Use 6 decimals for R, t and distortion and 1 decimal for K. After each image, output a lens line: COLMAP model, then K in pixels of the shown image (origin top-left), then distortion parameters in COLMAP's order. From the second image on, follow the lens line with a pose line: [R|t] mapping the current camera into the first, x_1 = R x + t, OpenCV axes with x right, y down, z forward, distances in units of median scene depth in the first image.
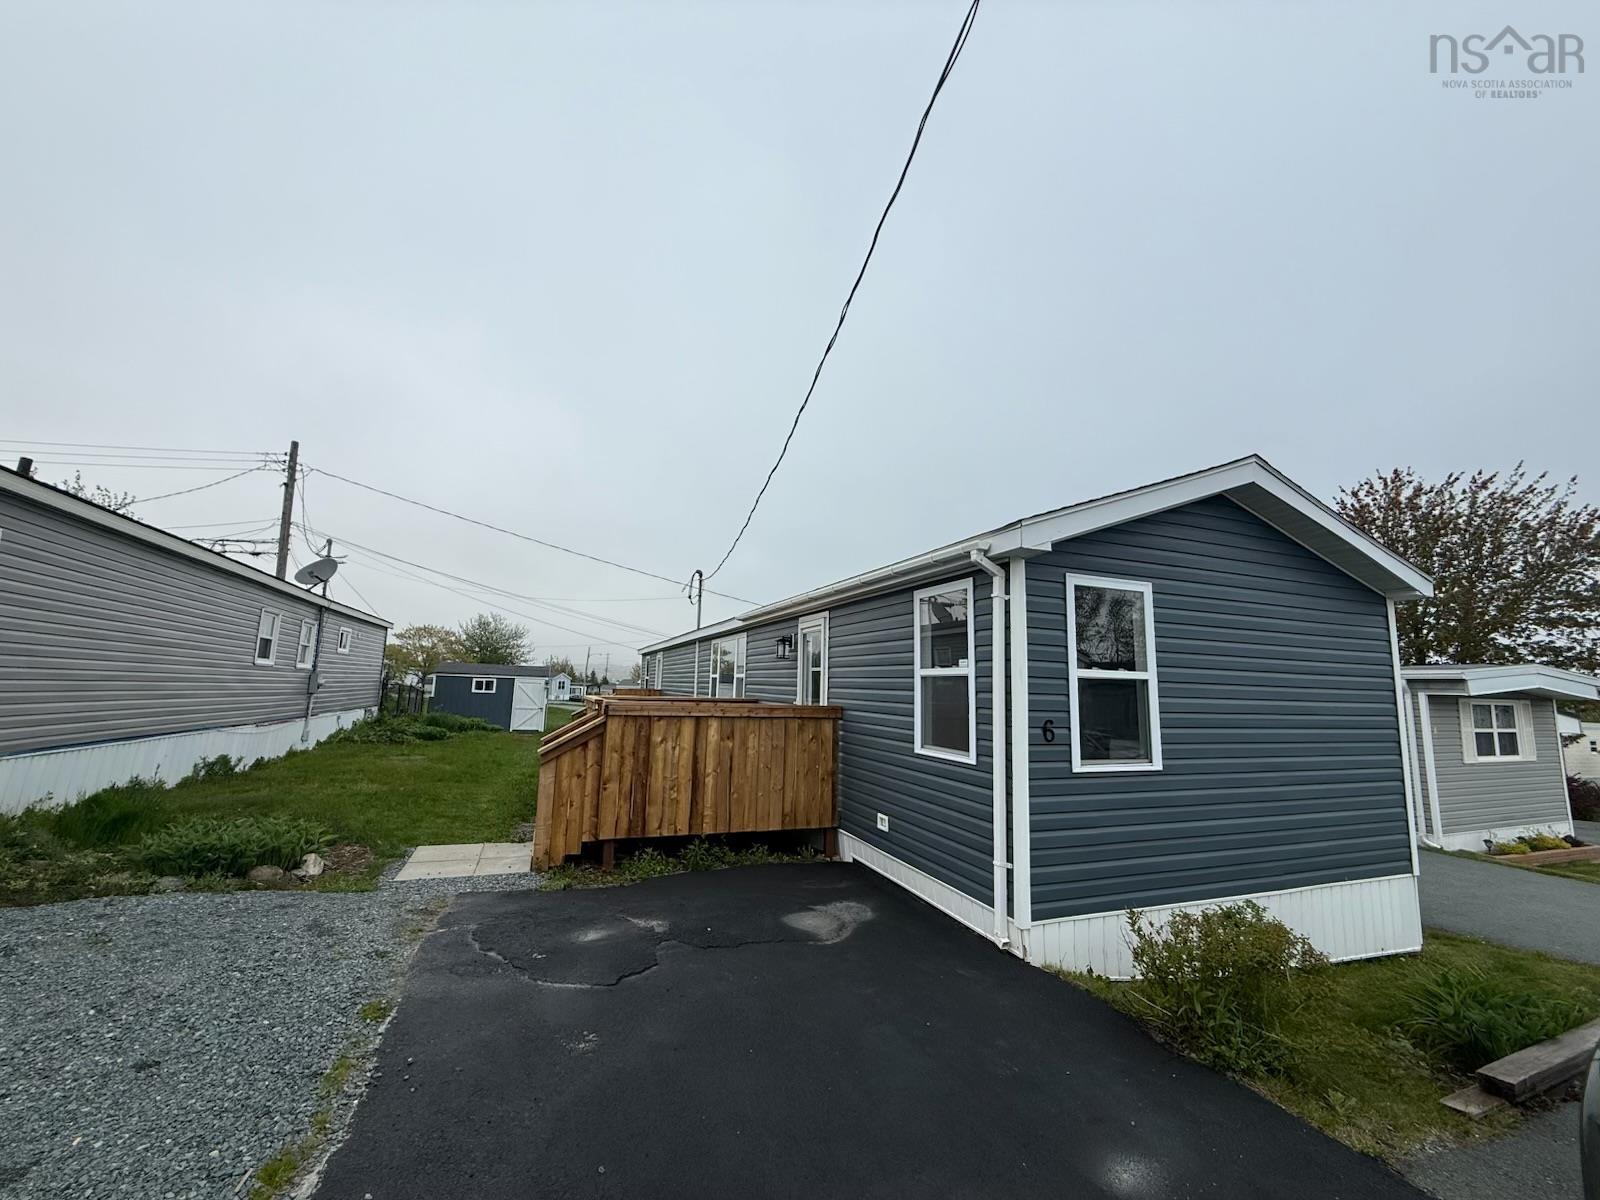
lens RADIAL K [[636.7, 0, 795.8], [0, 636.7, 601.9], [0, 0, 1]] dist [-0.000181, 0.000060]
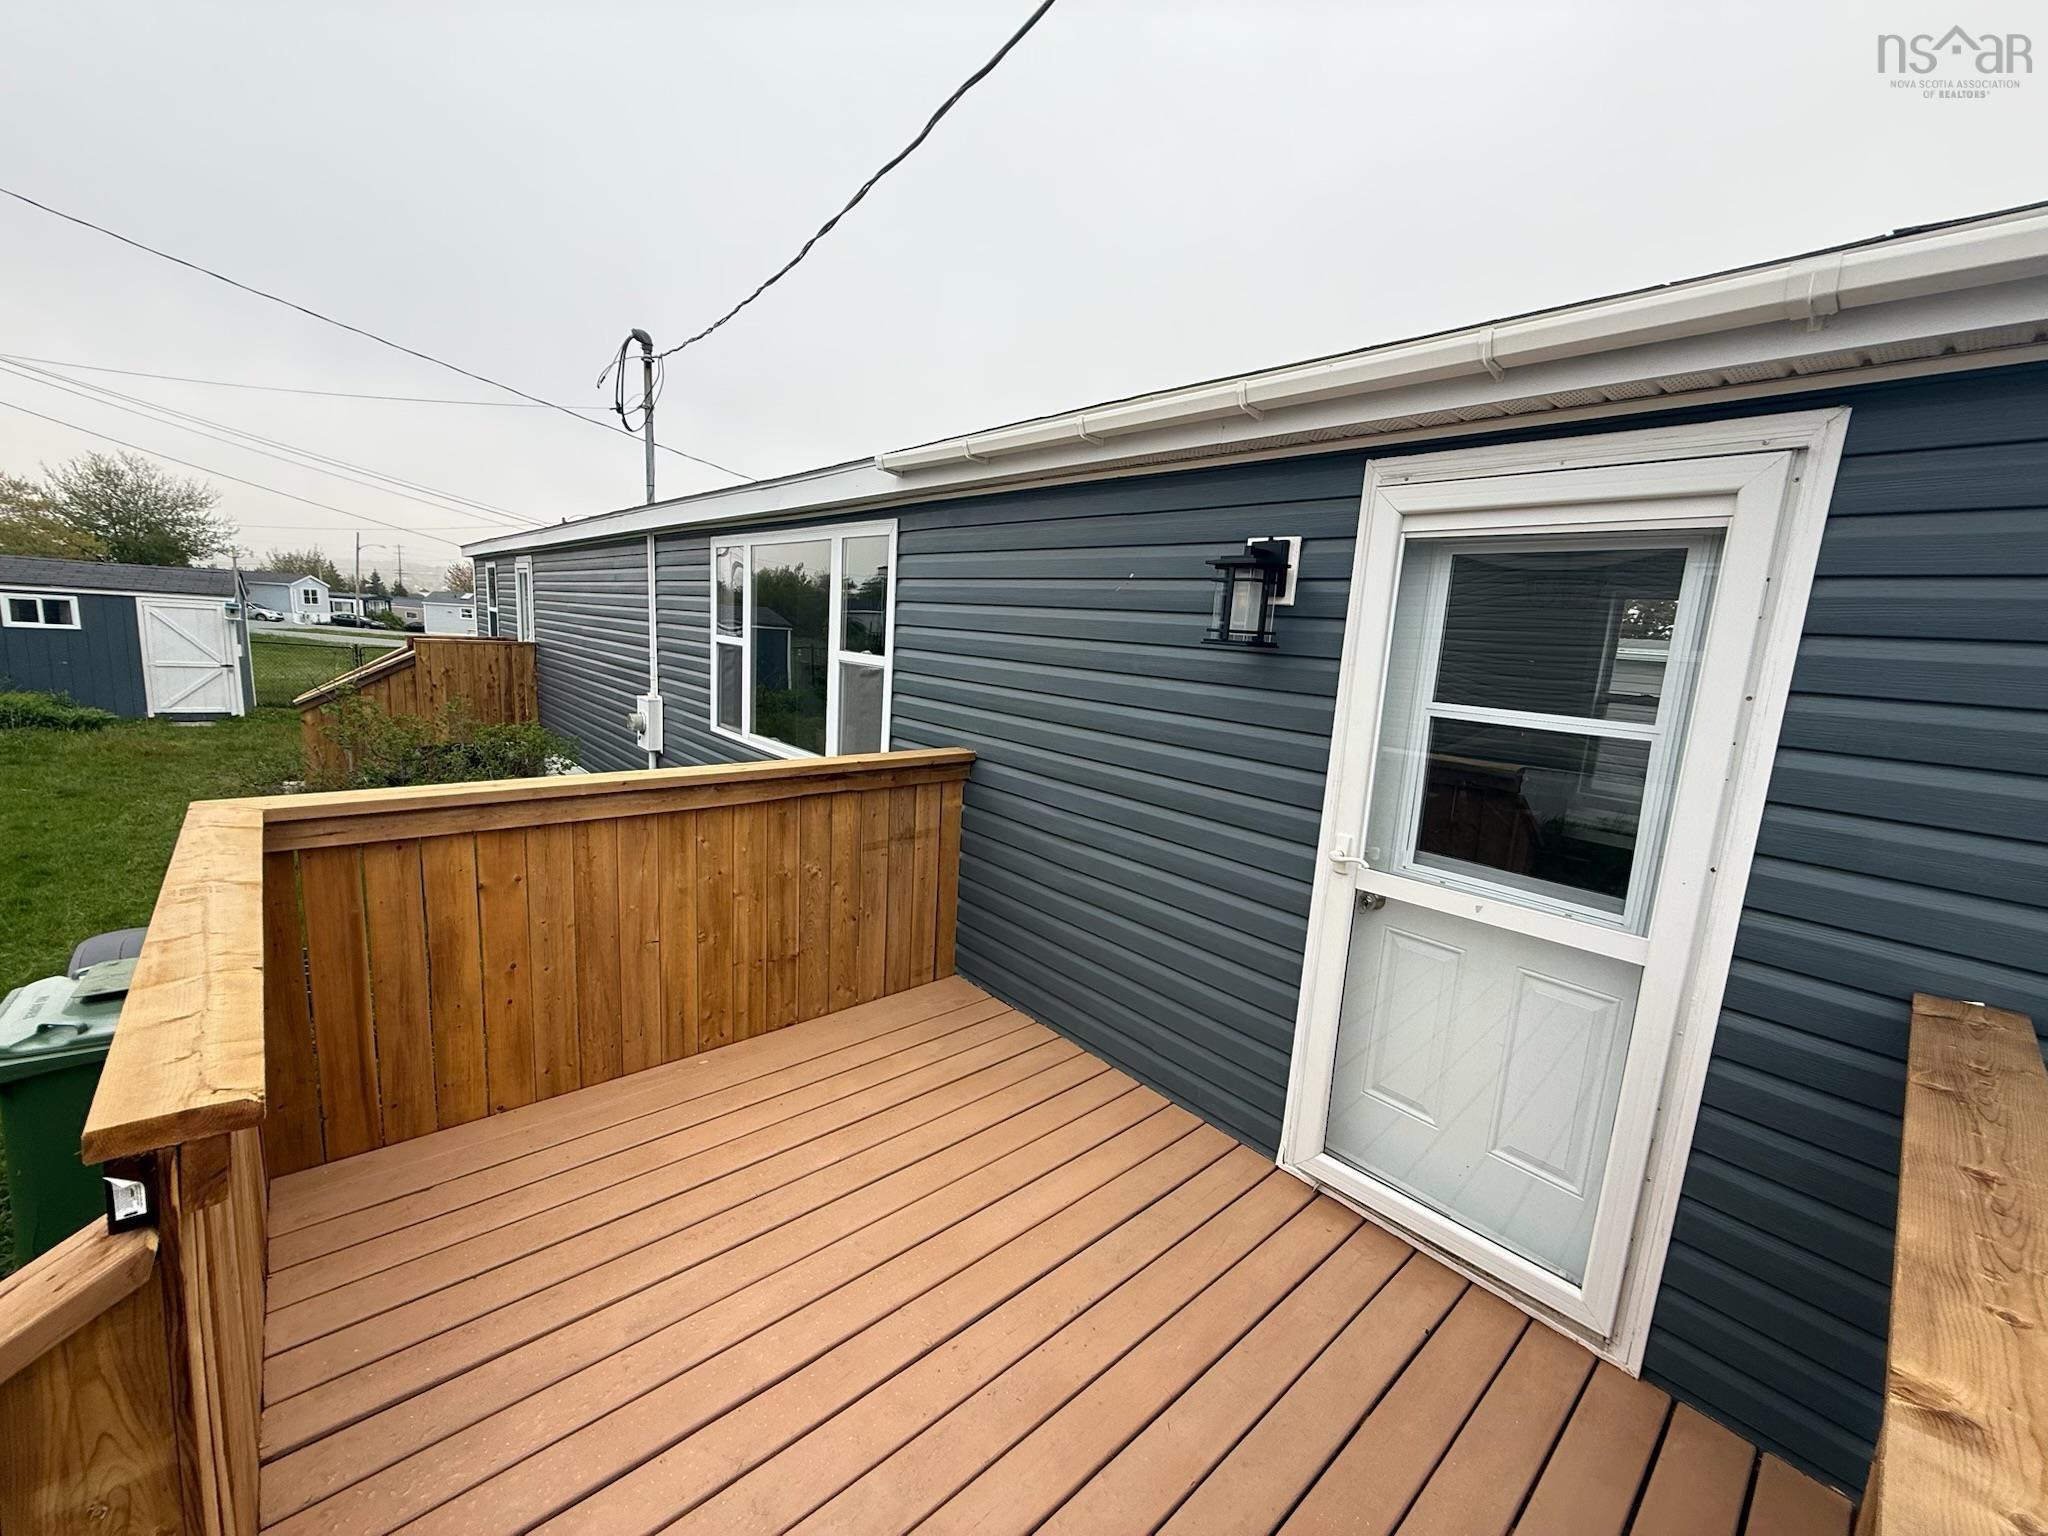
lens RADIAL K [[813.6, 0, 1018.1], [0, 813.6, 767.5], [0, 0, 1]] dist [0.000658, -0.000570]
pose [[0.939015, -0.030784, 0.342497, -0.227079], [-0.078291, 0.950690, 0.300099, 0.056793], [-0.334846, -0.308612, 0.890301, 0.863925]]
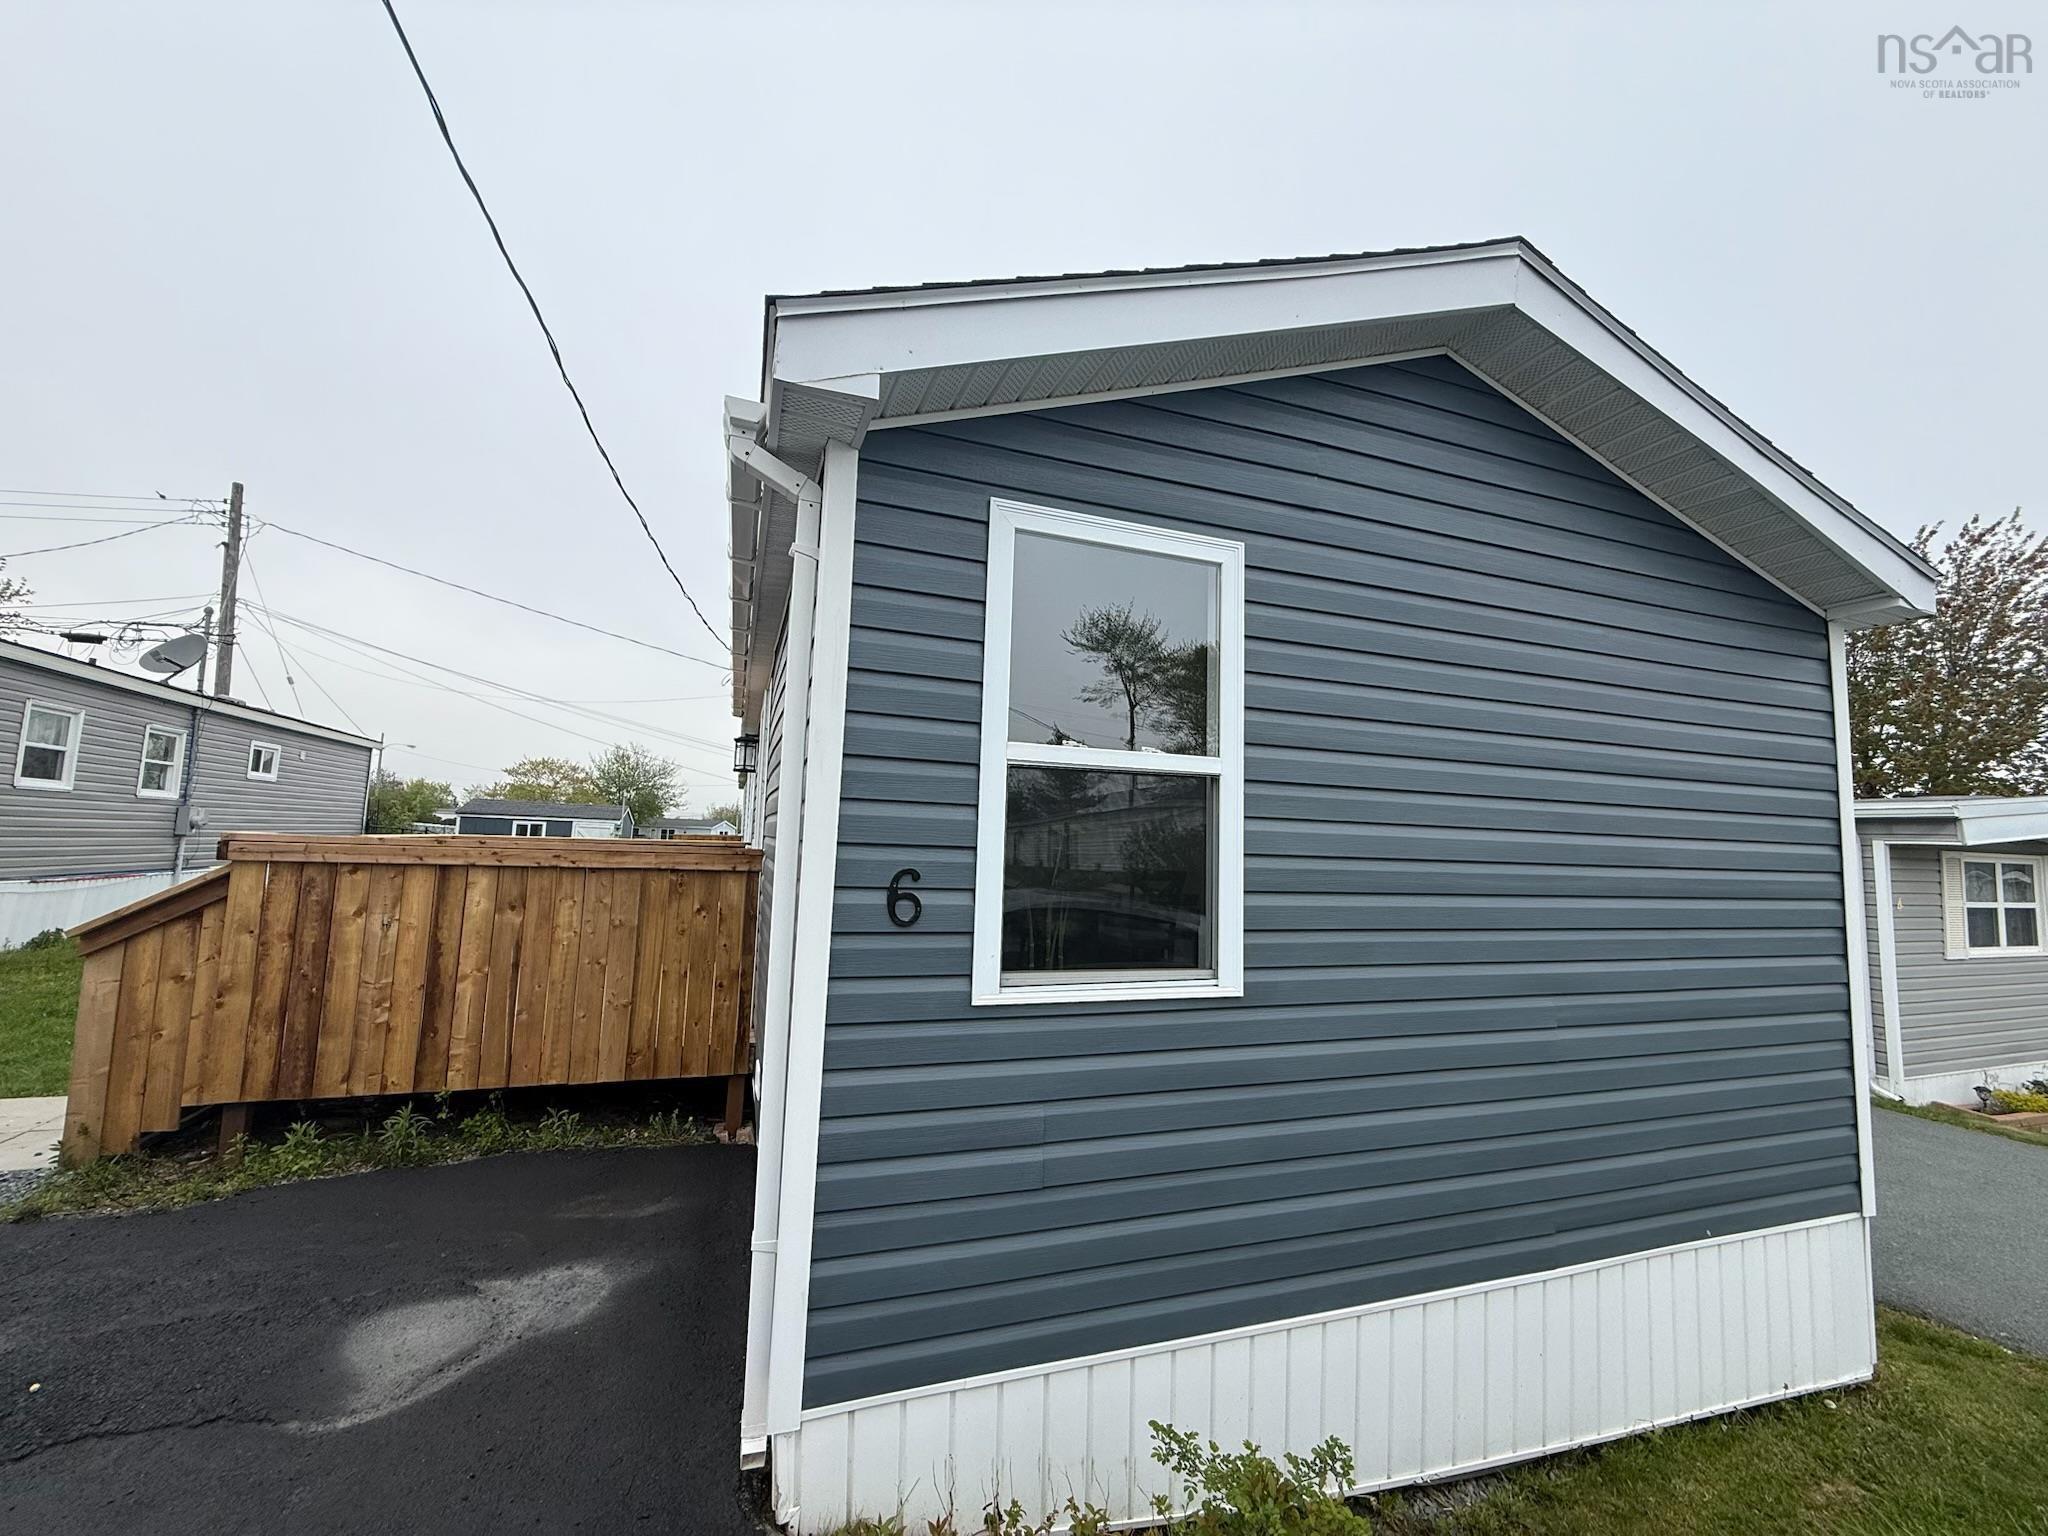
lens RADIAL K [[813.6, 0, 1018.1], [0, 813.6, 767.5], [0, 0, 1]] dist [0.000658, -0.000570]
pose [[0.999527, 0.003349, -0.030570, 0.286160], [-0.002076, 0.999132, 0.041598, 0.062316], [0.030683, -0.041515, 0.998667, 0.309566]]
